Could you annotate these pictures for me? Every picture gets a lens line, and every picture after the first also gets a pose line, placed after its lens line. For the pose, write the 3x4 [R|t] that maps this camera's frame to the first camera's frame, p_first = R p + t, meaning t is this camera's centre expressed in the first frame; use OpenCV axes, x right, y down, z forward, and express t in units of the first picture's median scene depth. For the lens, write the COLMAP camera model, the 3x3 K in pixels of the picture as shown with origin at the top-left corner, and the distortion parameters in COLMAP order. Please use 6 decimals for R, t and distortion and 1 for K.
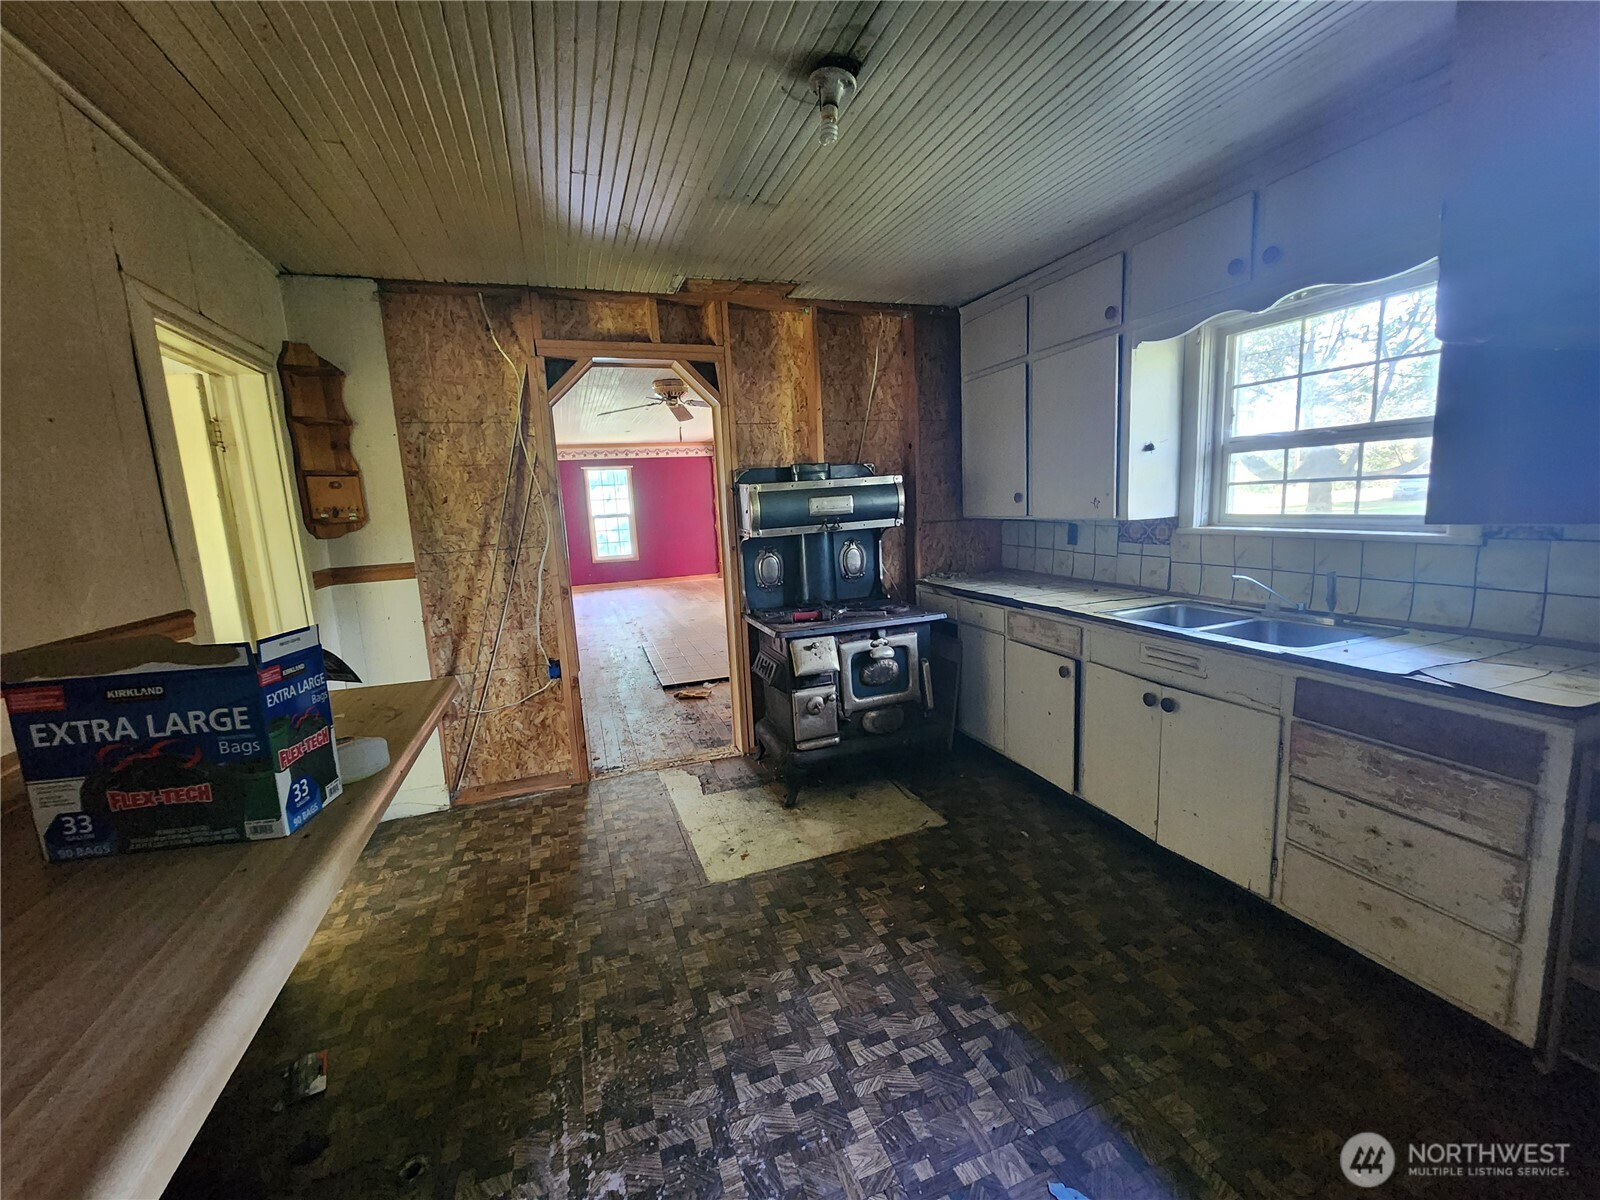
lens RADIAL K [[659.0, 0, 800.0], [0, 659.0, 600.0], [0, 0, 1]] dist [-0.000541, -0.000011]
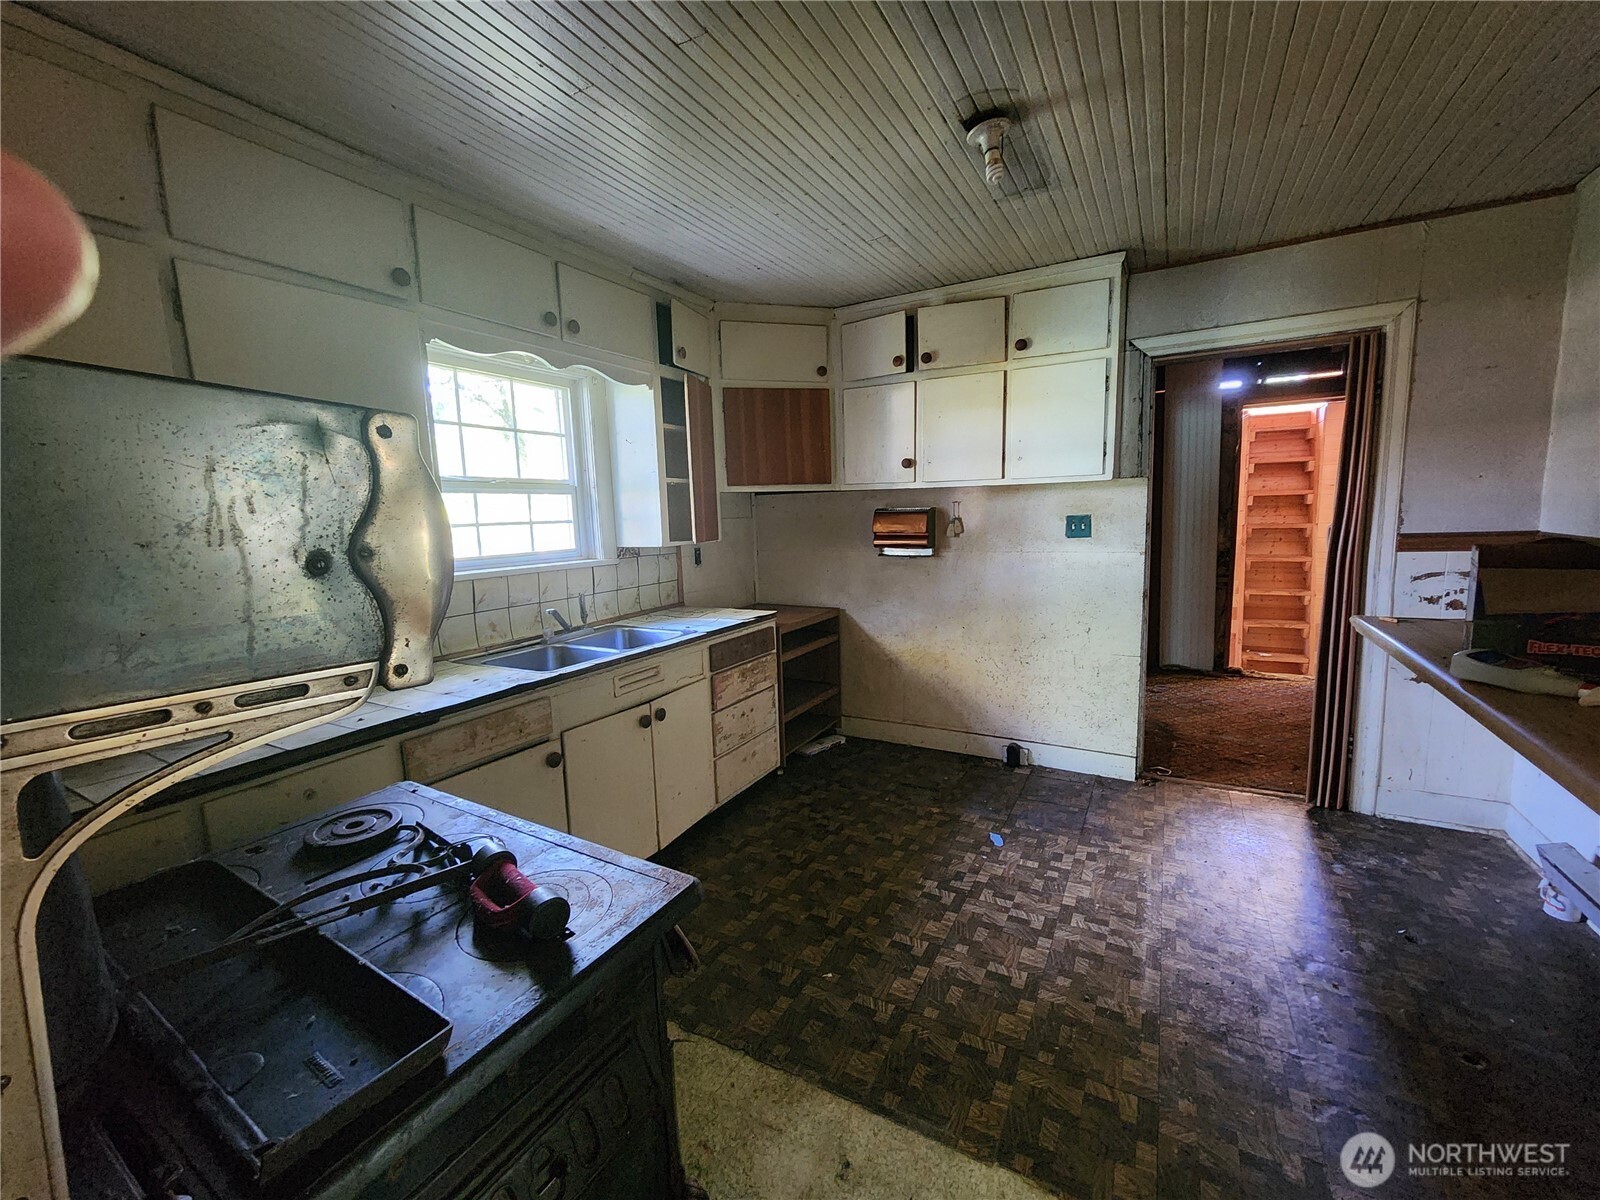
lens RADIAL K [[659.0, 0, 800.0], [0, 659.0, 600.0], [0, 0, 1]] dist [-0.000541, -0.000011]
pose [[-0.652986, -0.027463, 0.756872, -0.499140], [0.181904, 0.964403, 0.191931, -0.229740], [-0.735201, 0.263006, -0.624746, 1.734029]]
